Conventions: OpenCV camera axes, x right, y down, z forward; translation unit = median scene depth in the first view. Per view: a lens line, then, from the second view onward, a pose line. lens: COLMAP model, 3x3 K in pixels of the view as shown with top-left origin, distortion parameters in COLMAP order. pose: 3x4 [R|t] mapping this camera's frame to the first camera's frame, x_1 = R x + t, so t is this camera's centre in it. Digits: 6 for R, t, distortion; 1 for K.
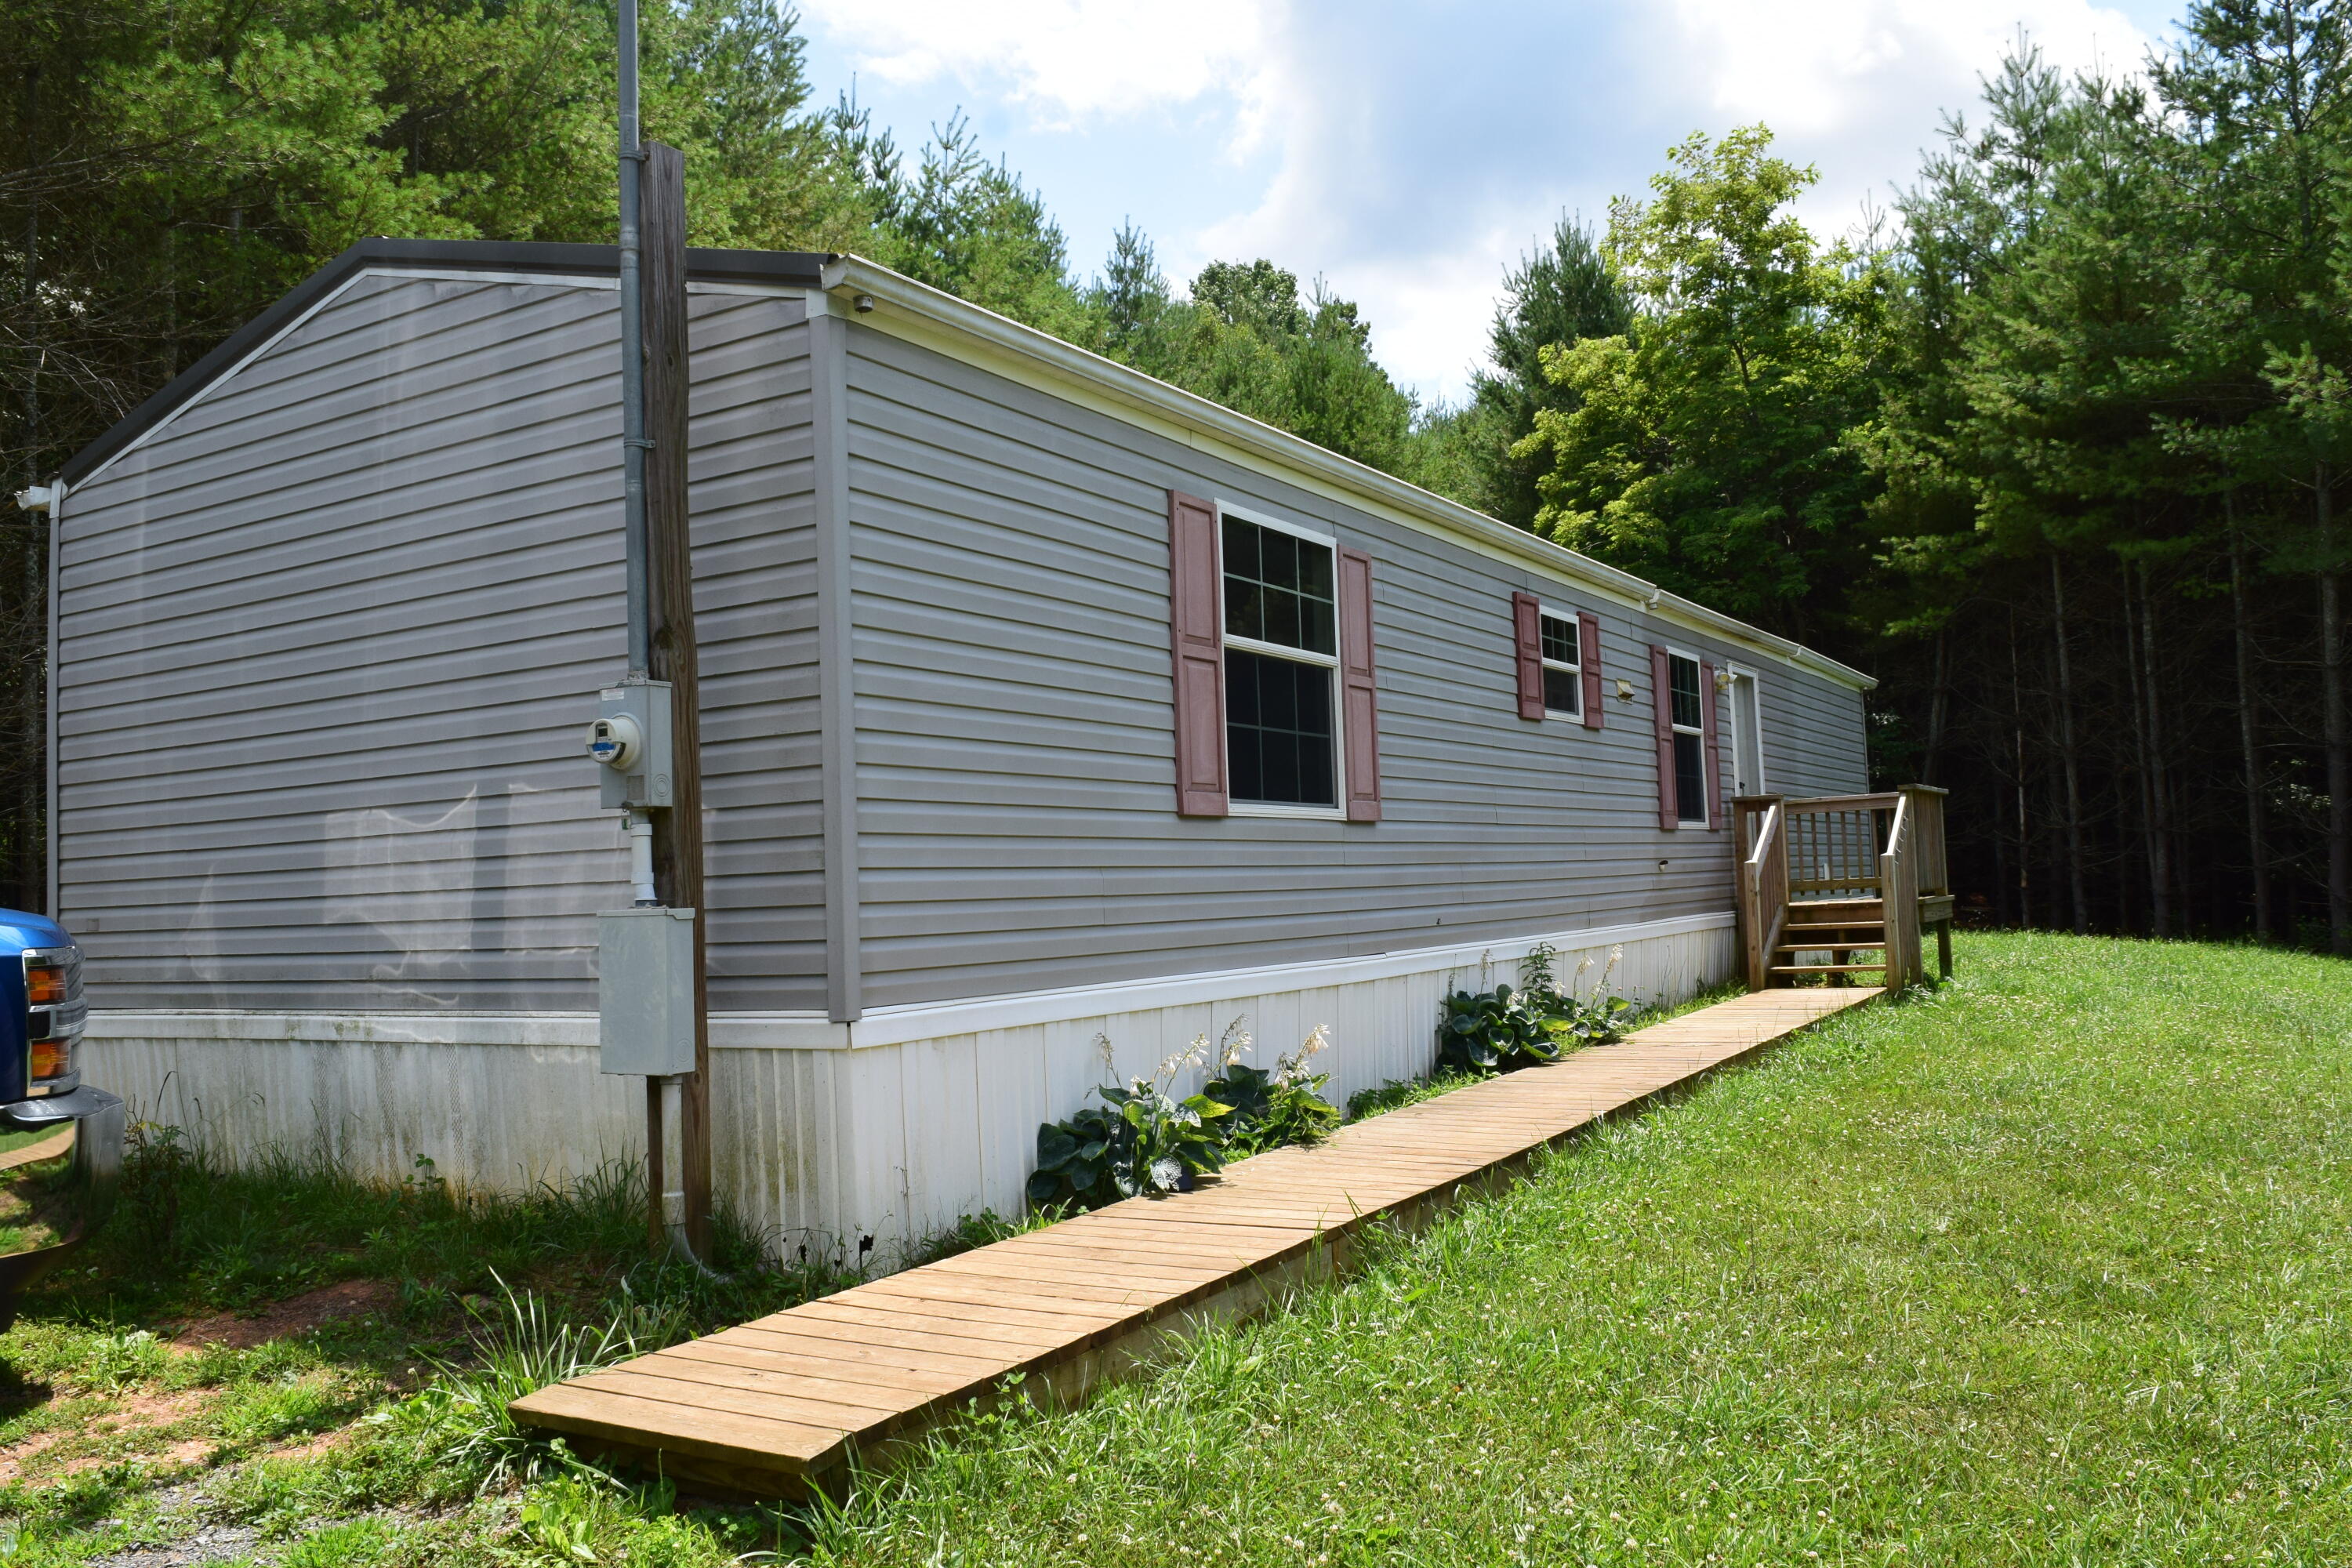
lens RADIAL K [[1816.6, 0, 1197.3], [0, 1816.6, 789.2], [0, 0, 1]] dist [-0.026130, 0.026405]
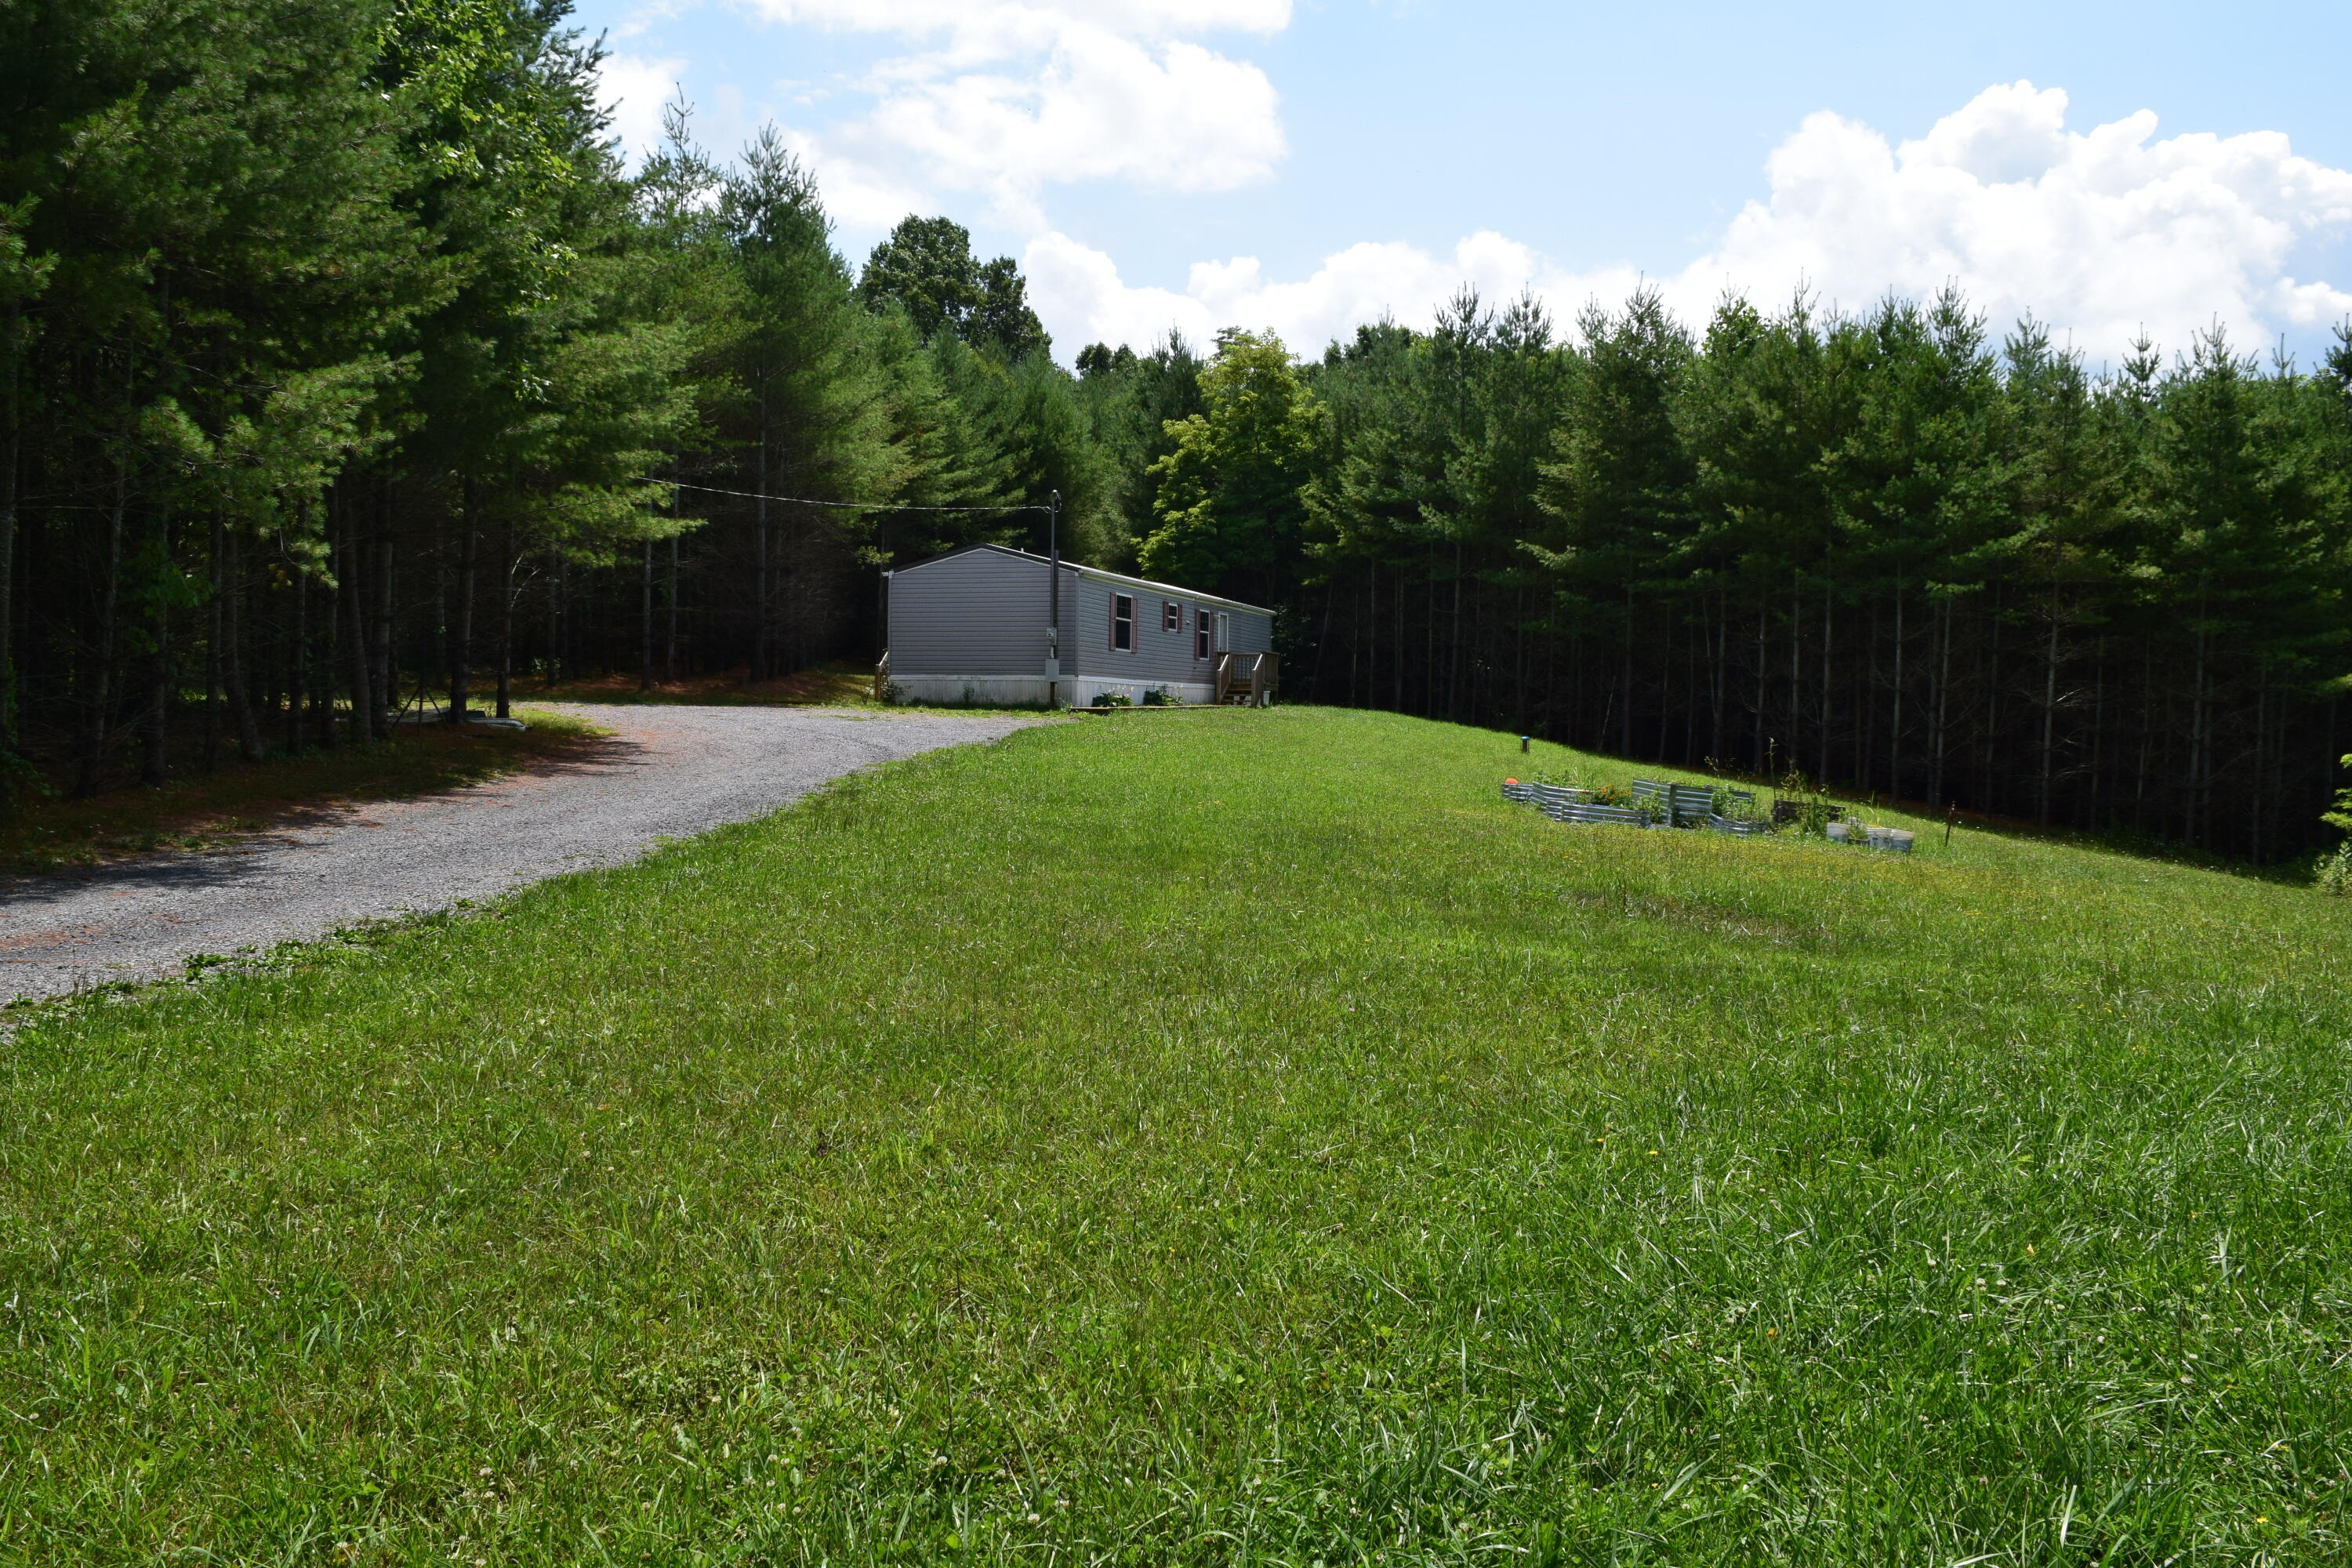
lens RADIAL K [[1816.6, 0, 1175.9], [0, 1816.6, 791.4], [0, 0, 1]] dist [-0.026130, 0.026405]
pose [[0.974219, 0.037011, 0.222548, -0.674141], [-0.057344, 0.994677, 0.085607, -0.028003], [-0.218196, -0.096162, 0.971156, -2.948016]]
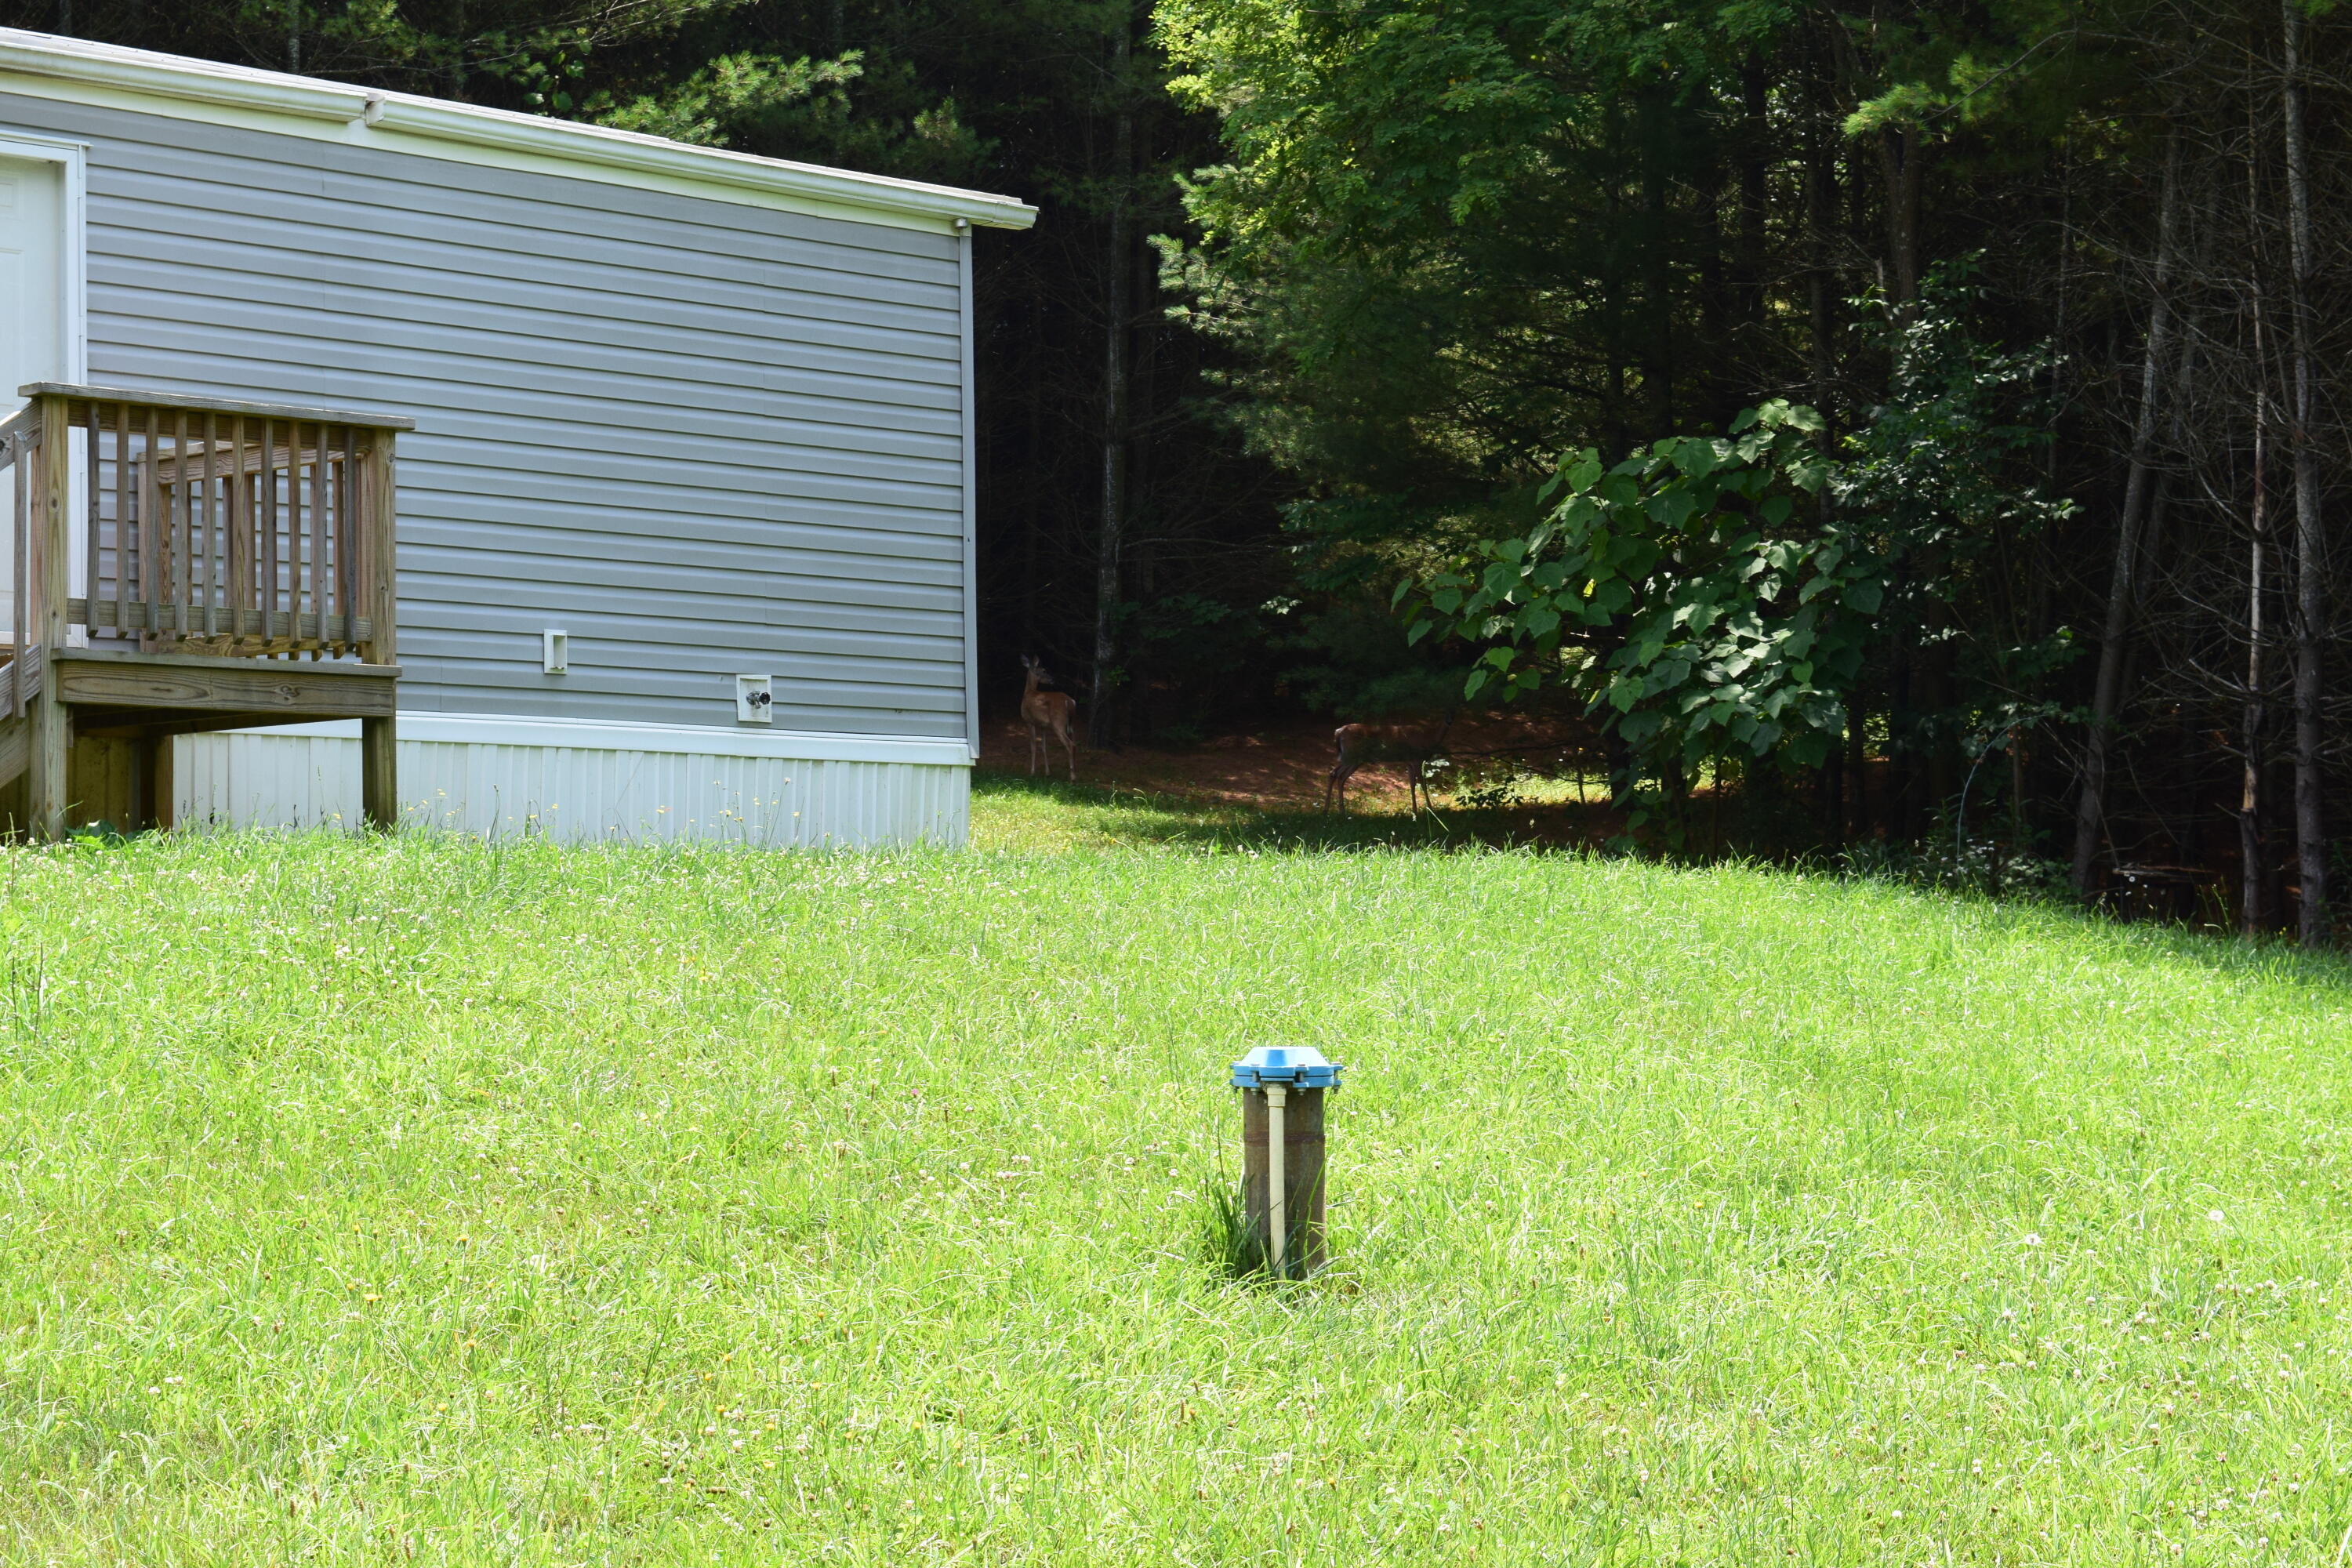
lens RADIAL K [[5218.5, 0, 1186.7], [0, 5218.5, 792.5], [0, 0, 1]] dist [-0.050189, 0.000000]
pose [[0.983198, 0.022060, -0.181205, 1.064567], [-0.018594, 0.999611, 0.020803, 0.075373], [0.181593, -0.017084, 0.983225, -0.204014]]
